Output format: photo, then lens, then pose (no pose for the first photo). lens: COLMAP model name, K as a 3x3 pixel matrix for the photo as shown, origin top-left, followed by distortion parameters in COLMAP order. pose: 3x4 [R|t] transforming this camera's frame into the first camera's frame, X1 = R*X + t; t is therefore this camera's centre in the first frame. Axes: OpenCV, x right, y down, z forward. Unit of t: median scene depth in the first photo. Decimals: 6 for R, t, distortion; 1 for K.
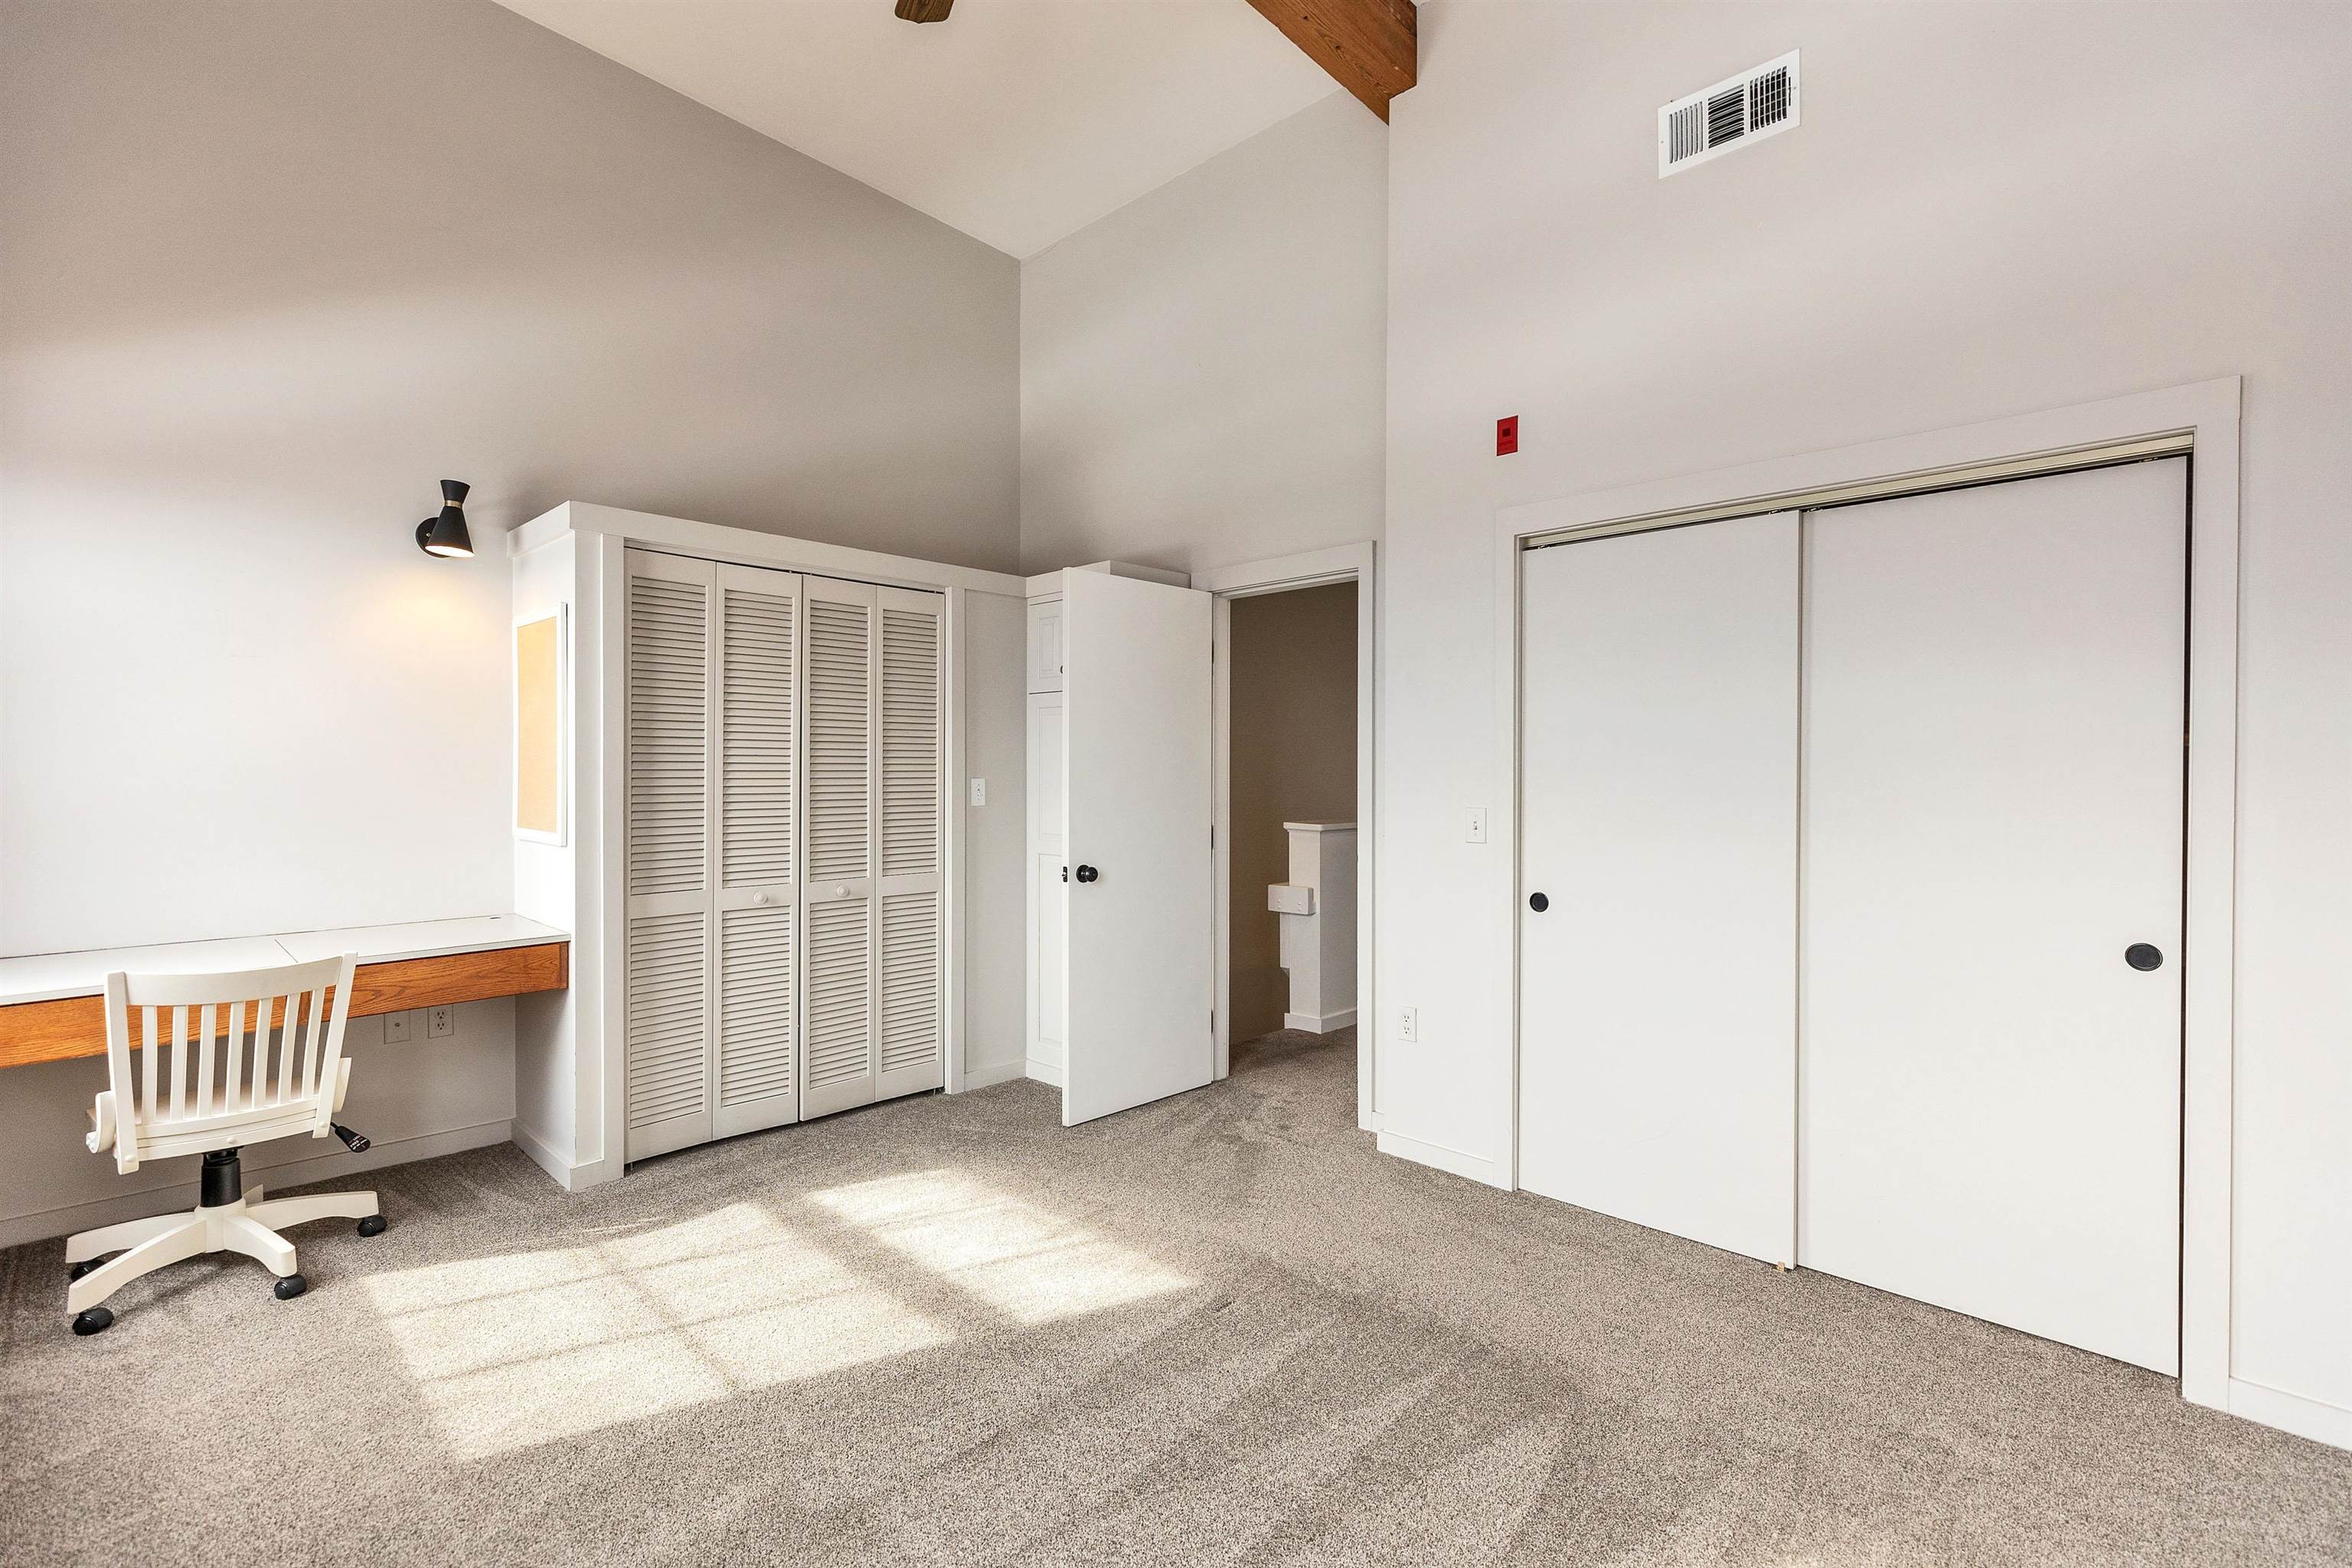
lens RADIAL K [[1053.6, 0, 1185.0], [0, 1053.6, 787.4], [0, 0, 1]] dist [0.004625, -0.000207]
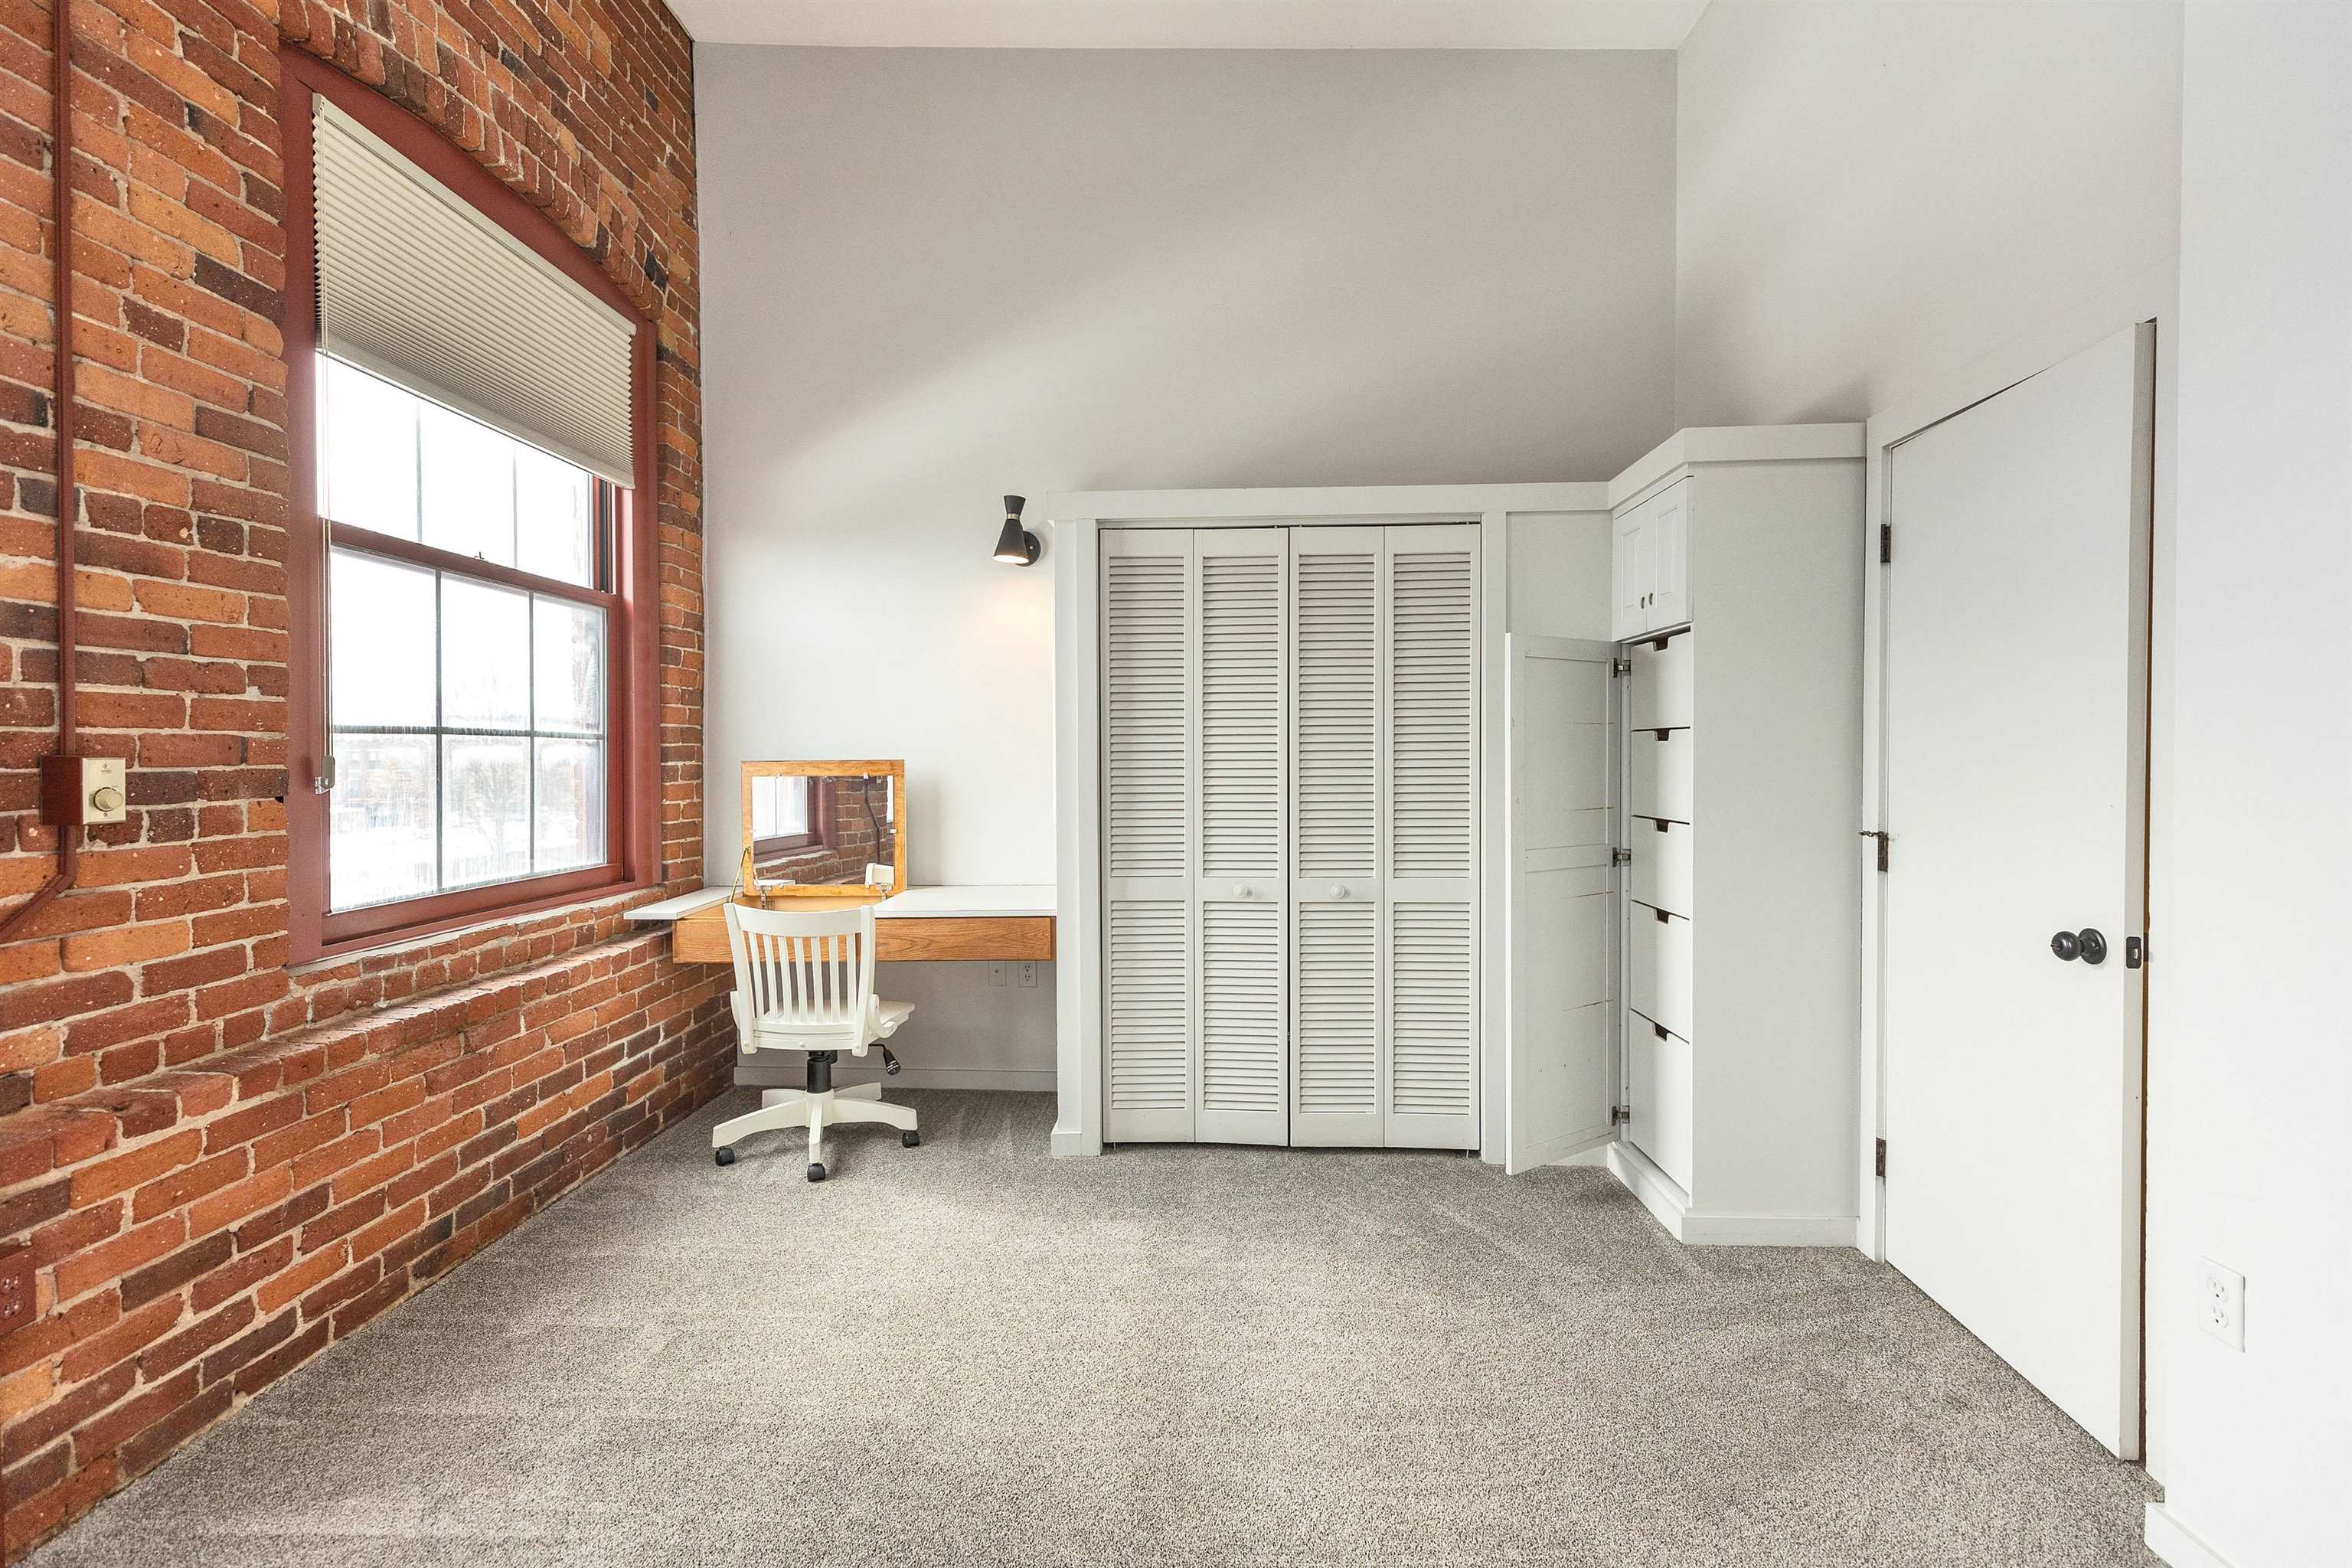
lens RADIAL K [[1053.6, 0, 1199.9], [0, 1053.6, 781.3], [0, 0, 1]] dist [0.004625, -0.000207]
pose [[0.653108, 0.010400, -0.757194, 0.289367], [-0.003959, 0.999939, 0.010319, 0.001180], [0.757255, -0.003741, 0.653109, 0.415248]]
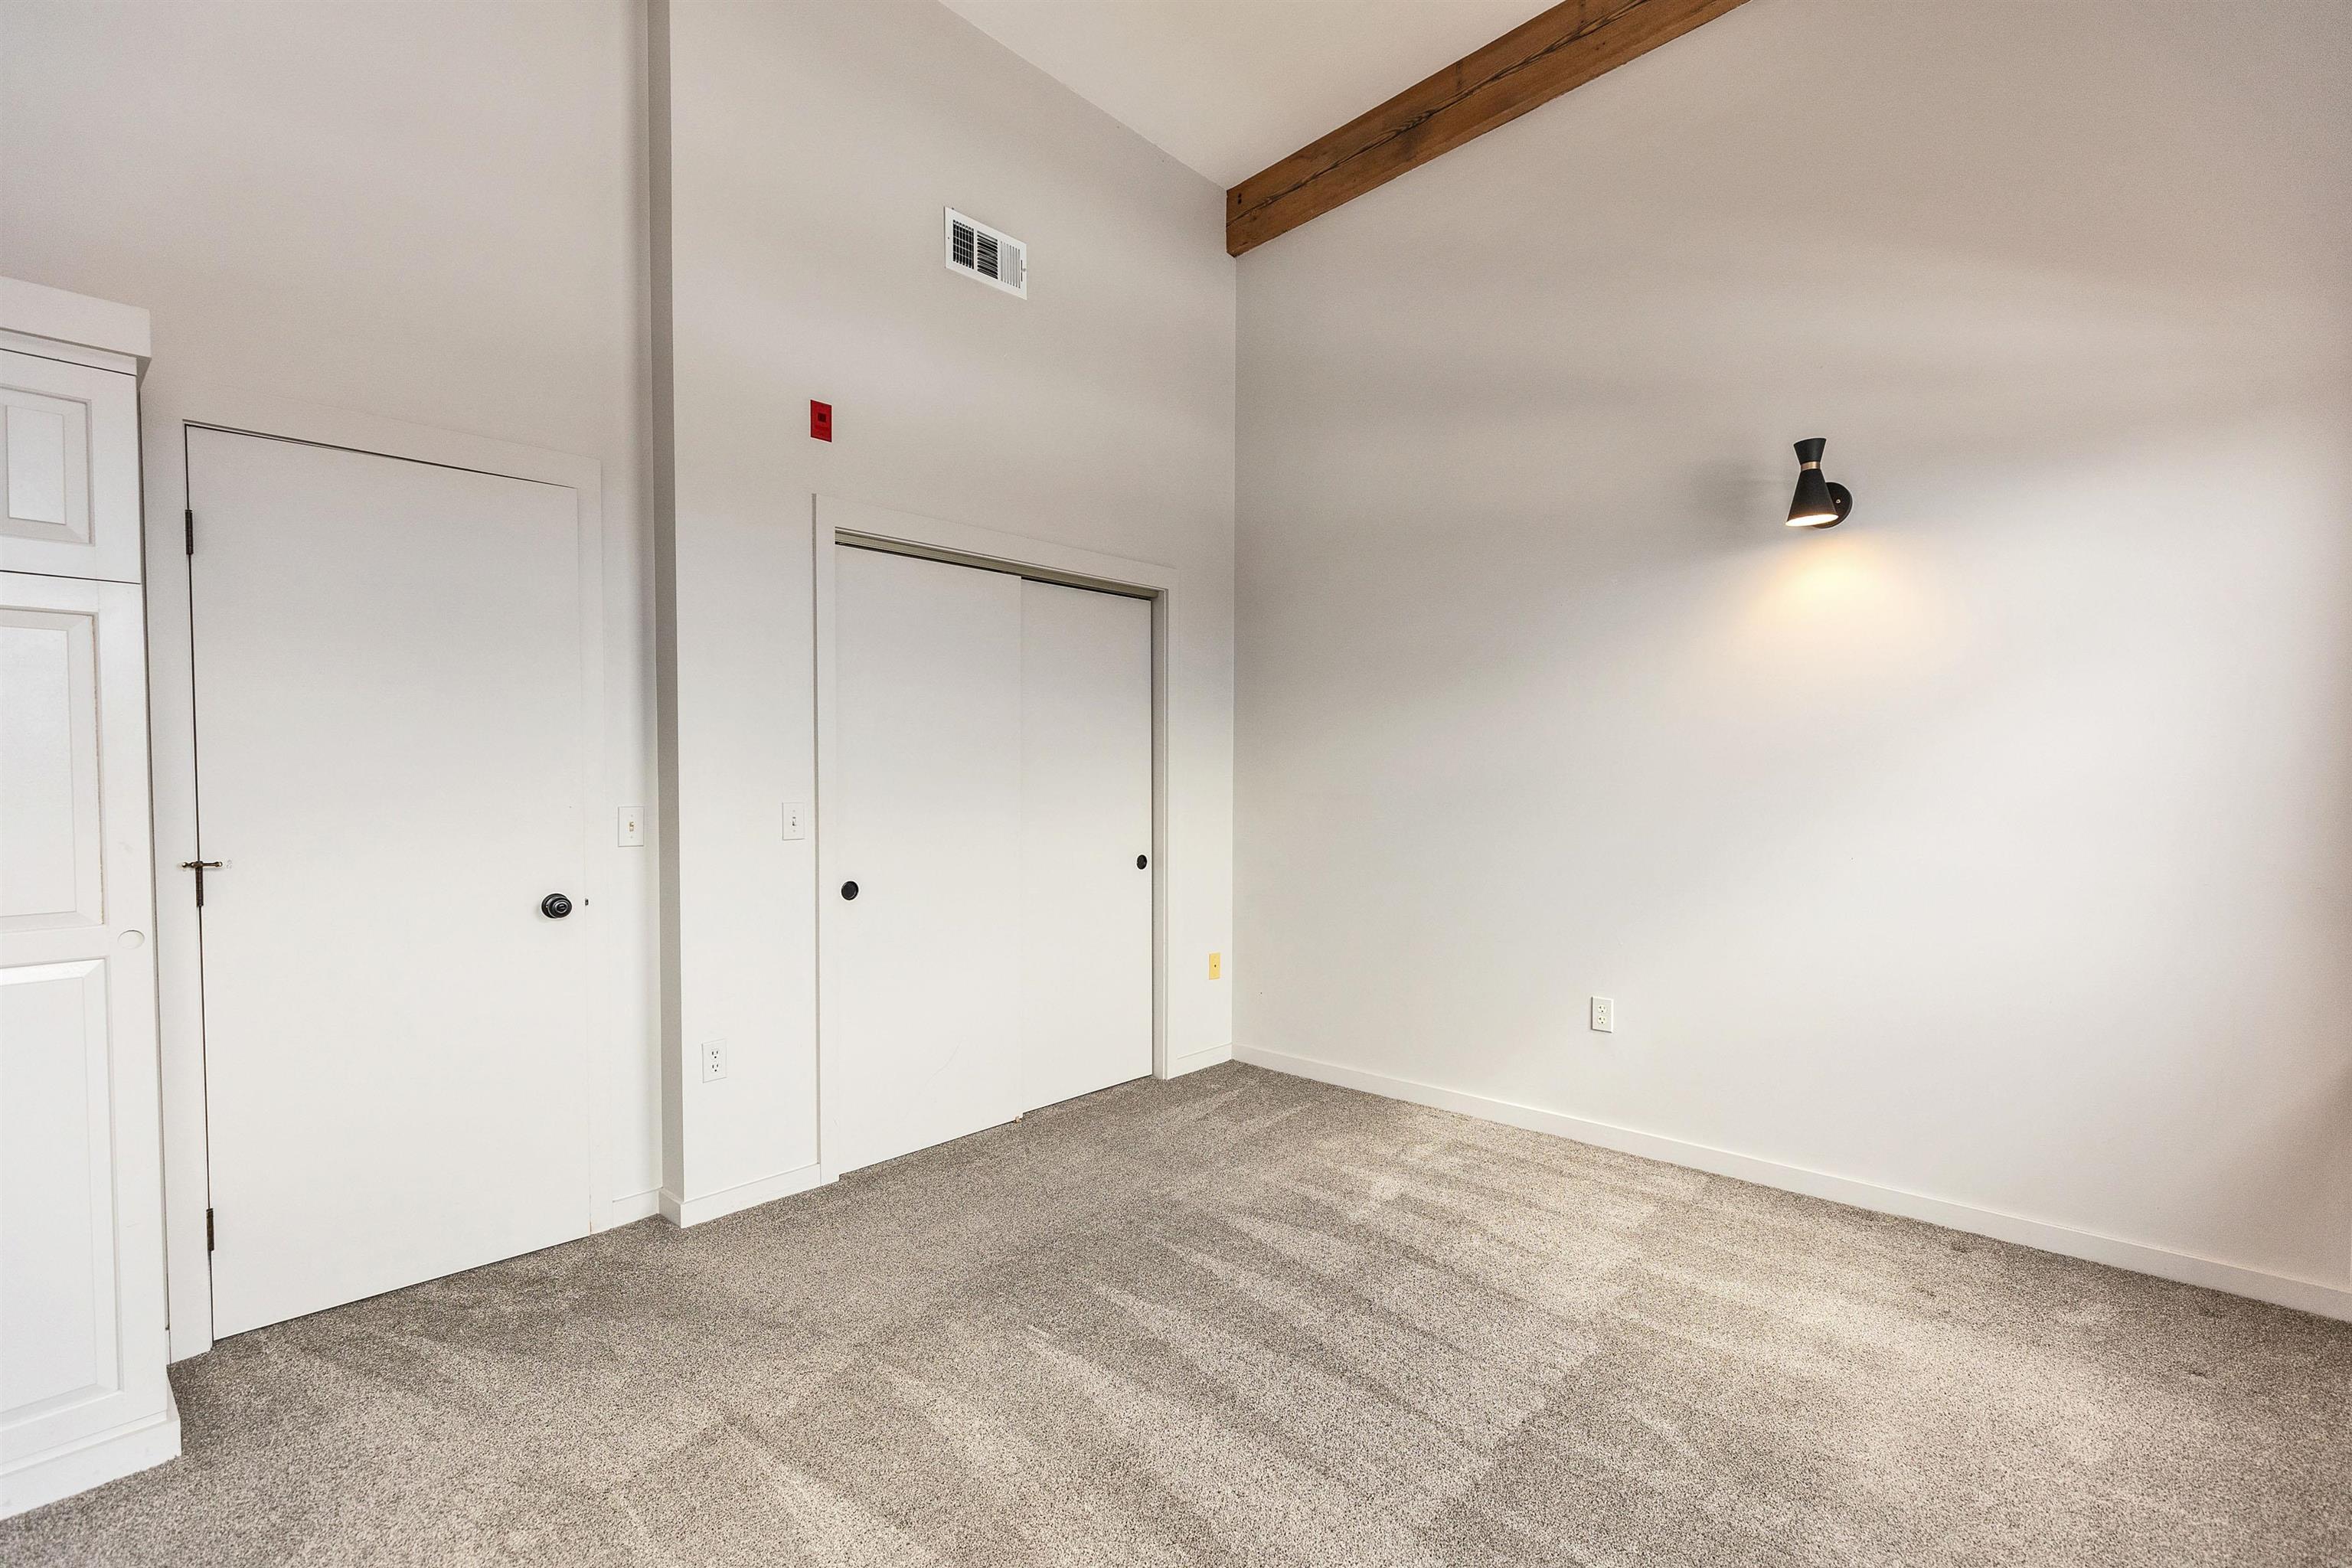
lens RADIAL K [[1053.6, 0, 1194.9], [0, 1053.6, 791.1], [0, 0, 1]] dist [0.004625, -0.000207]
pose [[-0.019079, -0.030279, 0.999359, -0.688248], [0.016747, 0.999391, 0.030600, -0.012717], [-0.999678, 0.017320, -0.018560, 0.670643]]
